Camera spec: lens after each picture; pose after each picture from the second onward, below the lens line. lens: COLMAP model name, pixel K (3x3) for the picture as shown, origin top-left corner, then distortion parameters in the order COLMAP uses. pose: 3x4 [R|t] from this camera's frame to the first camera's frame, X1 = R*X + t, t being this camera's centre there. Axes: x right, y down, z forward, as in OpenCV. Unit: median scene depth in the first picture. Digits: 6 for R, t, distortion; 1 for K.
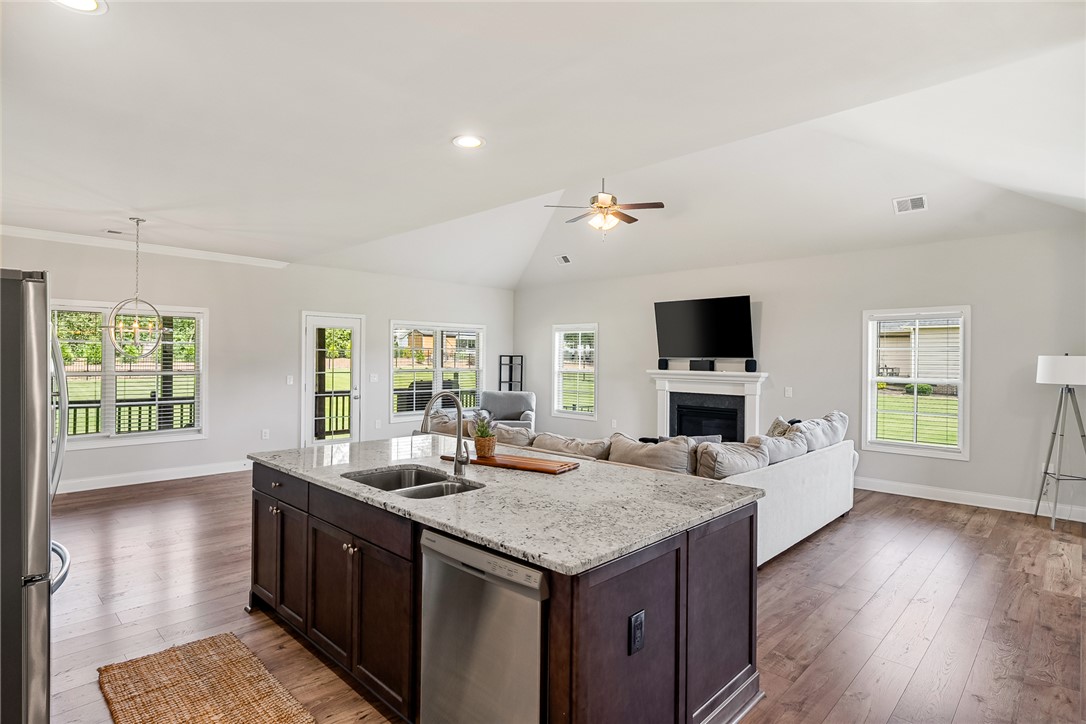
lens RADIAL K [[562.6, 0, 543.1], [0, 562.6, 355.2], [0, 0, 1]] dist [-0.006165, 0.001992]
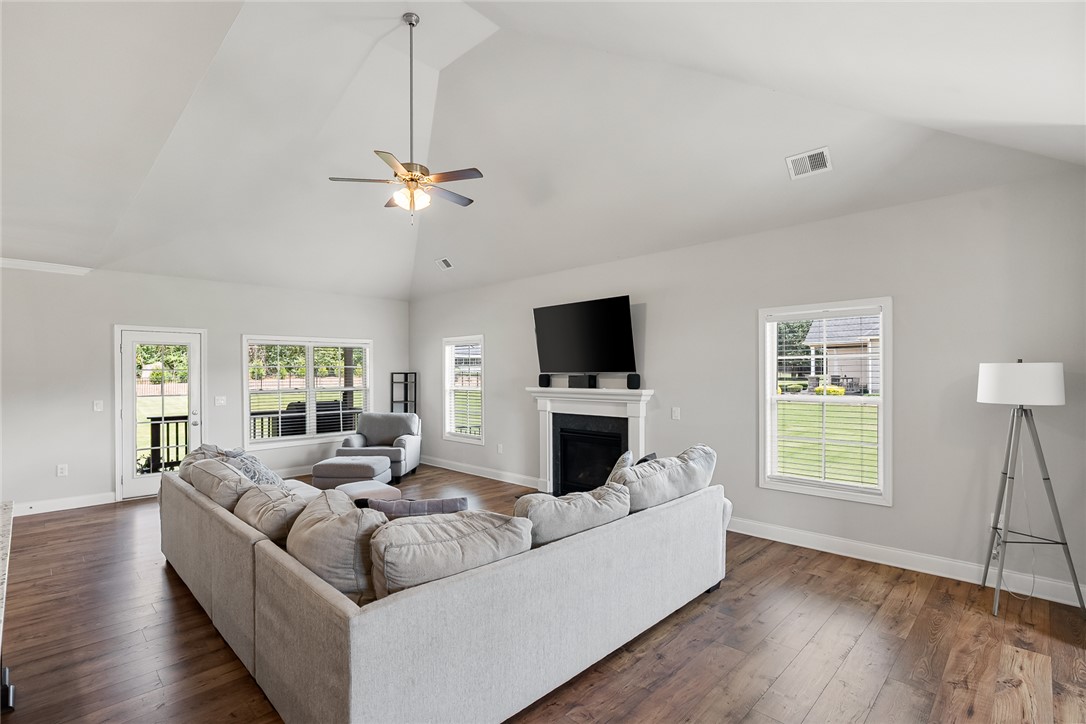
lens RADIAL K [[495.6, 0, 544.7], [0, 495.6, 372.9], [0, 0, 1]] dist [-0.011614, 0.003622]
pose [[0.999664, -0.015535, -0.020732, 0.236530], [0.015631, 0.999868, 0.004459, 0.001053], [0.020660, -0.004782, 0.999775, 0.253619]]
